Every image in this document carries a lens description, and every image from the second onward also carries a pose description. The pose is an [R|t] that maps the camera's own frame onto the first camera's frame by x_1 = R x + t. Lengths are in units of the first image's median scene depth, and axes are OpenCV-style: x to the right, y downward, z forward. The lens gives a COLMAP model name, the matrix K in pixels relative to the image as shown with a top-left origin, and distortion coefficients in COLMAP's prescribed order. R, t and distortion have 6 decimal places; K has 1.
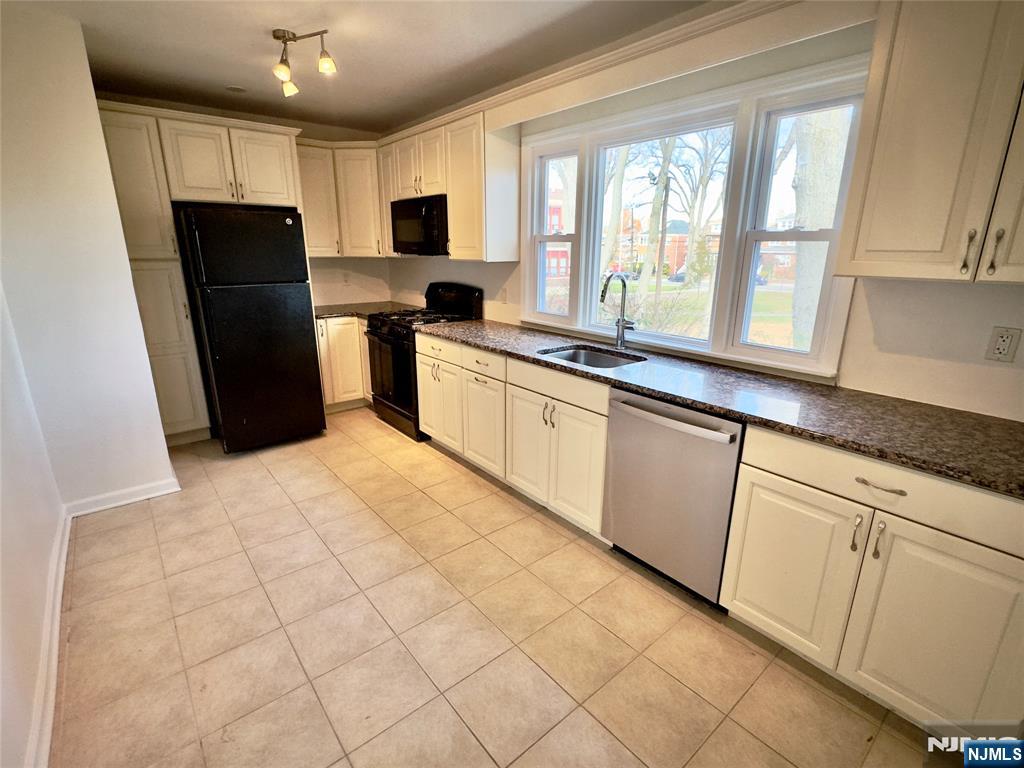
lens RADIAL K [[476.4, 0, 510.0], [0, 476.4, 382.5], [0, 0, 1]] dist [0.001484, -0.001495]
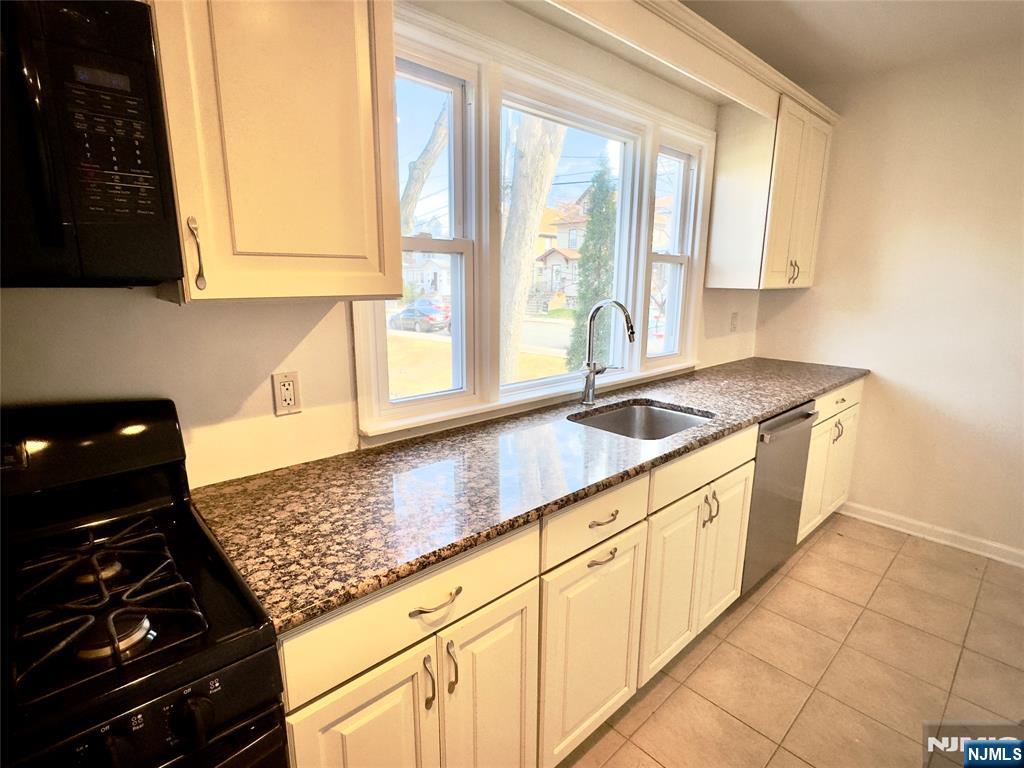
lens RADIAL K [[512.1, 0, 510.2], [0, 512.1, 385.7], [0, 0, 1]] dist [-0.009859, -0.000938]
pose [[-0.050807, -0.214871, 0.975320, -0.437632], [0.267060, 0.938095, 0.220582, -0.253465], [-0.962340, 0.271677, 0.009721, 0.930306]]
